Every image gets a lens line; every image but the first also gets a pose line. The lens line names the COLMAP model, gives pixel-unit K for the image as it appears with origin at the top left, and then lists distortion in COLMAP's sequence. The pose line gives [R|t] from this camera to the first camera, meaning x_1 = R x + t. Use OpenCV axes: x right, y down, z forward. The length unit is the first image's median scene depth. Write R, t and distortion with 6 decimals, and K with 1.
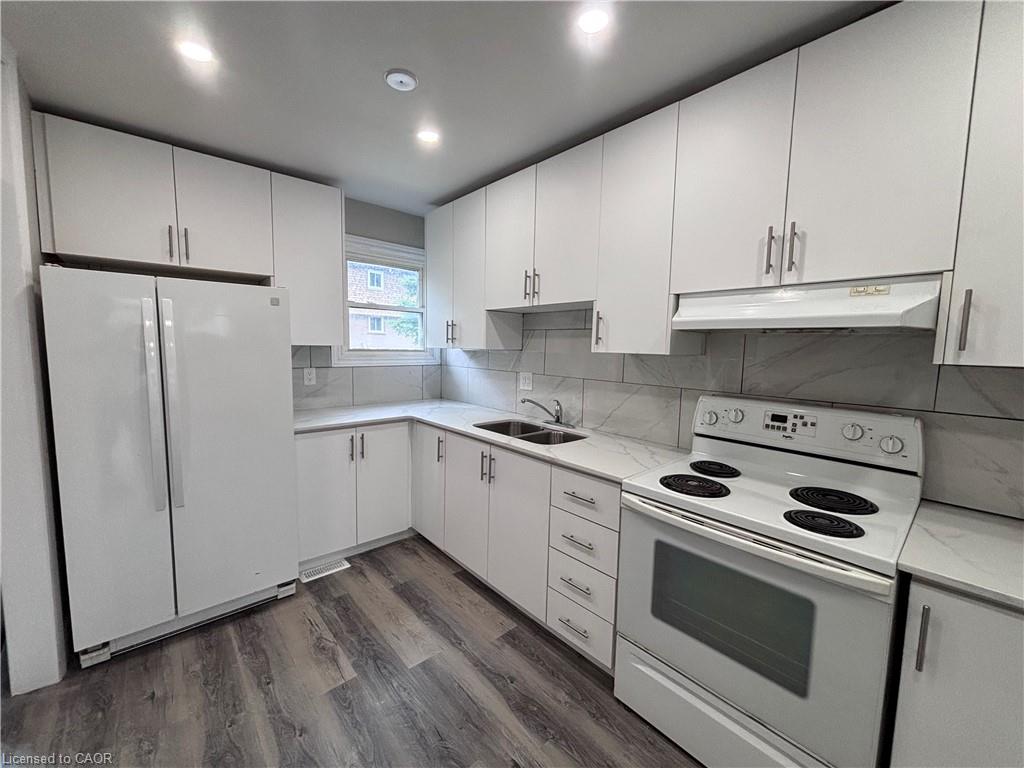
lens RADIAL K [[415.9, 0, 512.0], [0, 415.9, 384.0], [0, 0, 1]] dist [-0.017471, 0.011050]
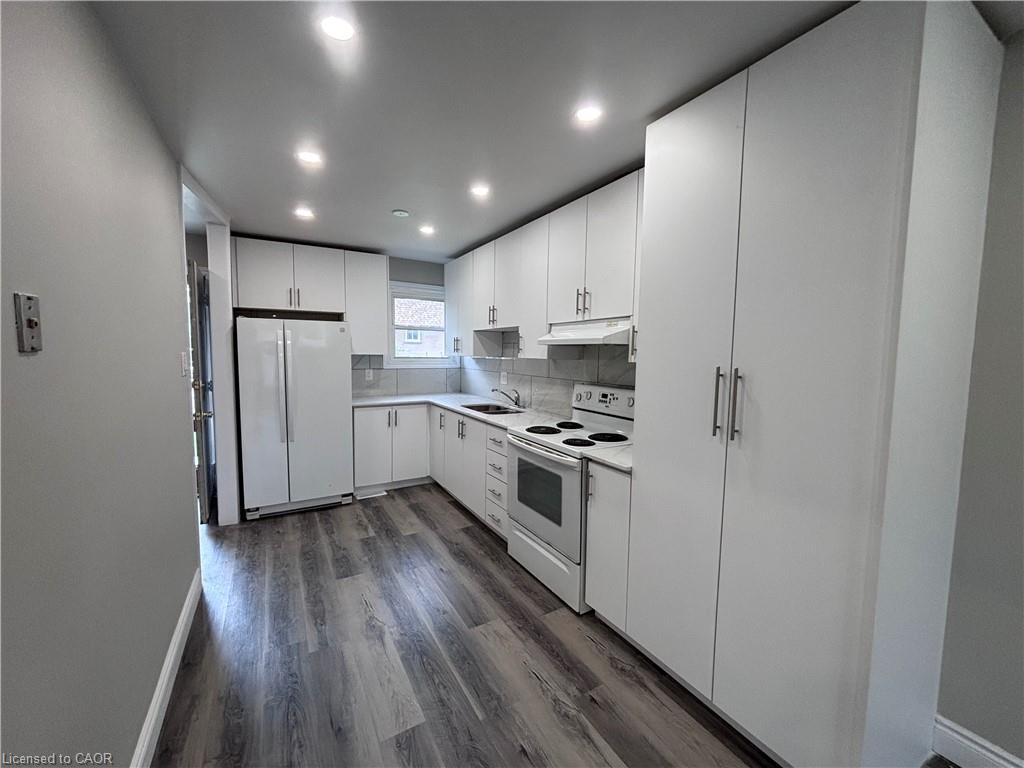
lens RADIAL K [[411.2, 0, 512.0], [0, 411.2, 384.0], [0, 0, 1]] dist [0.001426, -0.000569]
pose [[0.981913, 0.007936, -0.189165, 0.472767], [-0.011574, 0.999769, -0.018137, 0.055448], [0.188978, 0.019998, 0.981778, -0.583001]]
